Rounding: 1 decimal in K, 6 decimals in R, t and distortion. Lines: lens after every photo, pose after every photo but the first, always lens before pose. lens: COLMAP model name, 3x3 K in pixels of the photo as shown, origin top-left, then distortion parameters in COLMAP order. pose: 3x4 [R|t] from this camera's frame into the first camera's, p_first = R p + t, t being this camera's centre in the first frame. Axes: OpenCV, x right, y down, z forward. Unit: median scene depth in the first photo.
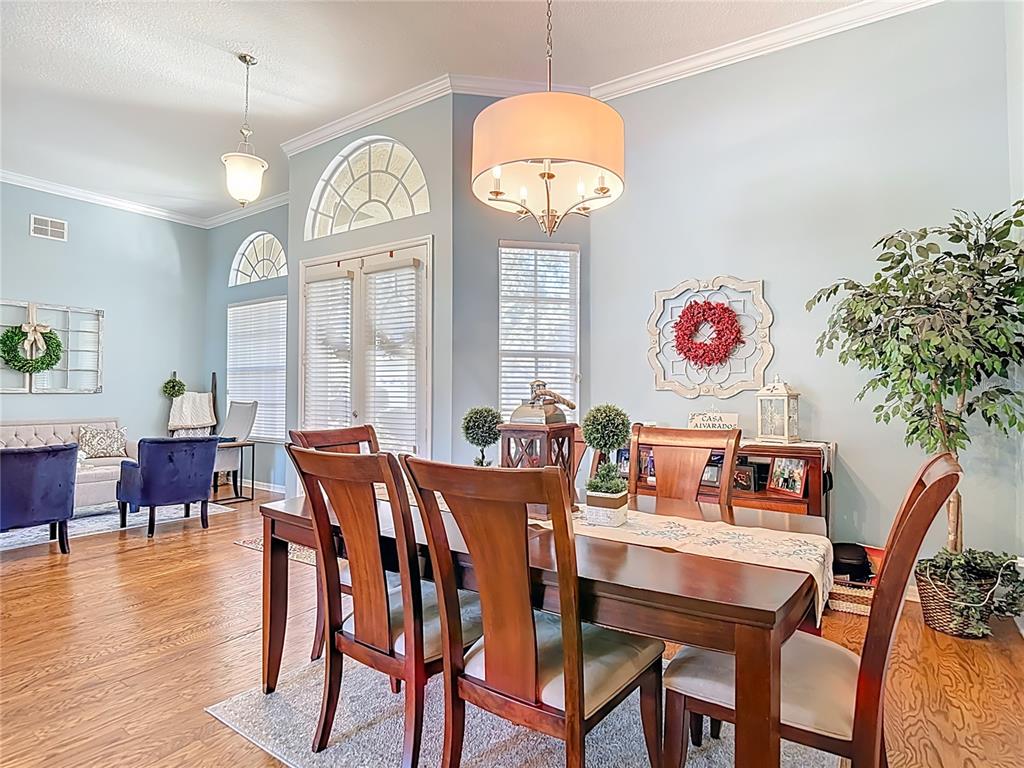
lens RADIAL K [[549.4, 0, 512.0], [0, 549.4, 384.0], [0, 0, 1]] dist [-0.006127, -0.000316]
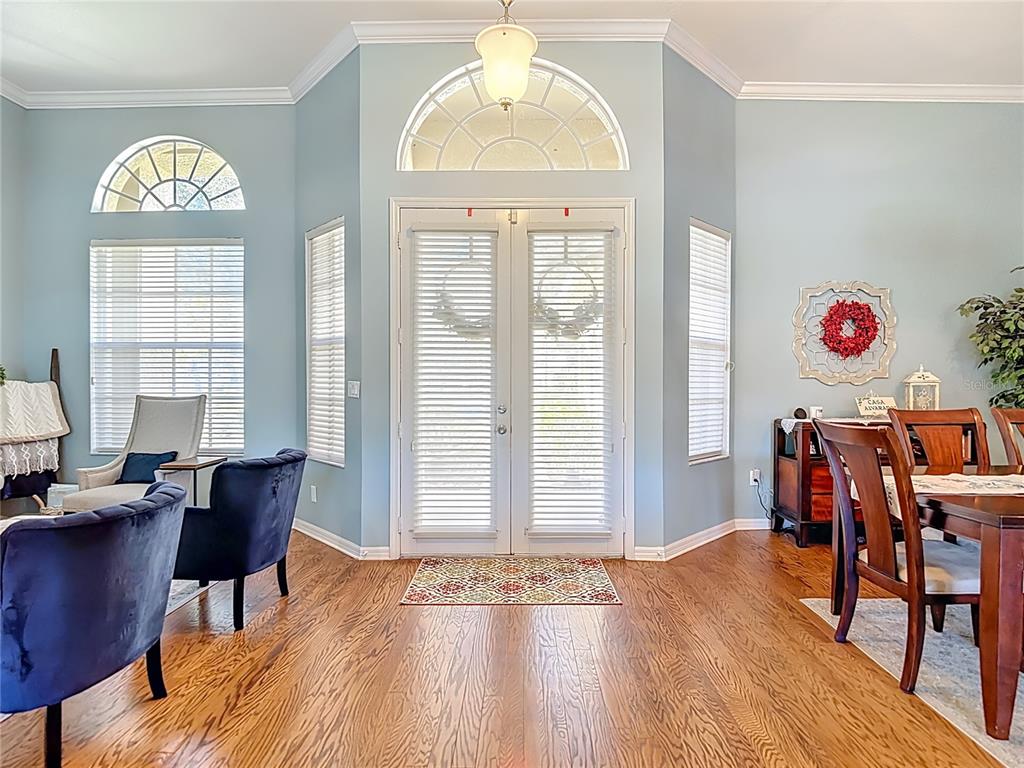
lens RADIAL K [[541.8, 0, 509.7], [0, 541.8, 385.7], [0, 0, 1]] dist [0.003151, -0.022984]
pose [[0.837961, -0.007938, 0.545673, -0.542743], [-0.006496, 0.999678, 0.024517, 0.002482], [-0.545692, -0.024089, 0.837640, 0.267766]]
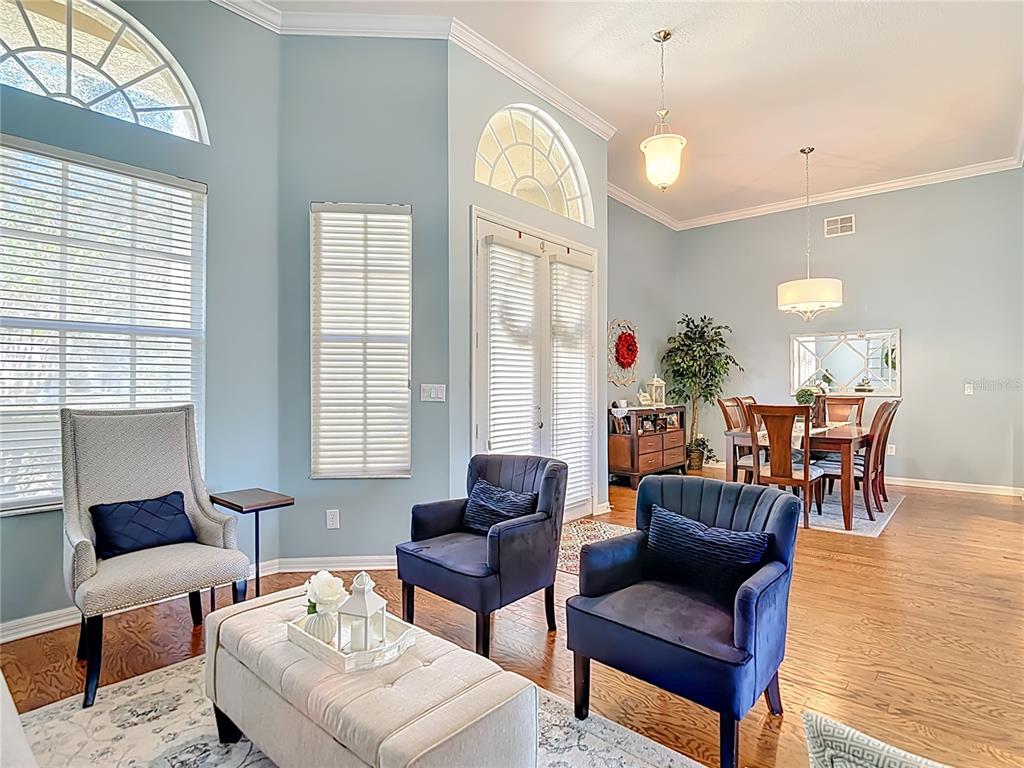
lens RADIAL K [[549.4, 0, 512.0], [0, 549.4, 384.0], [0, 0, 1]] dist [-0.006127, -0.000316]
pose [[0.118222, -0.001399, 0.992986, -0.934619], [-0.011820, 0.999926, 0.002816, 0.011083], [-0.992917, -0.012070, 0.118197, 0.723712]]
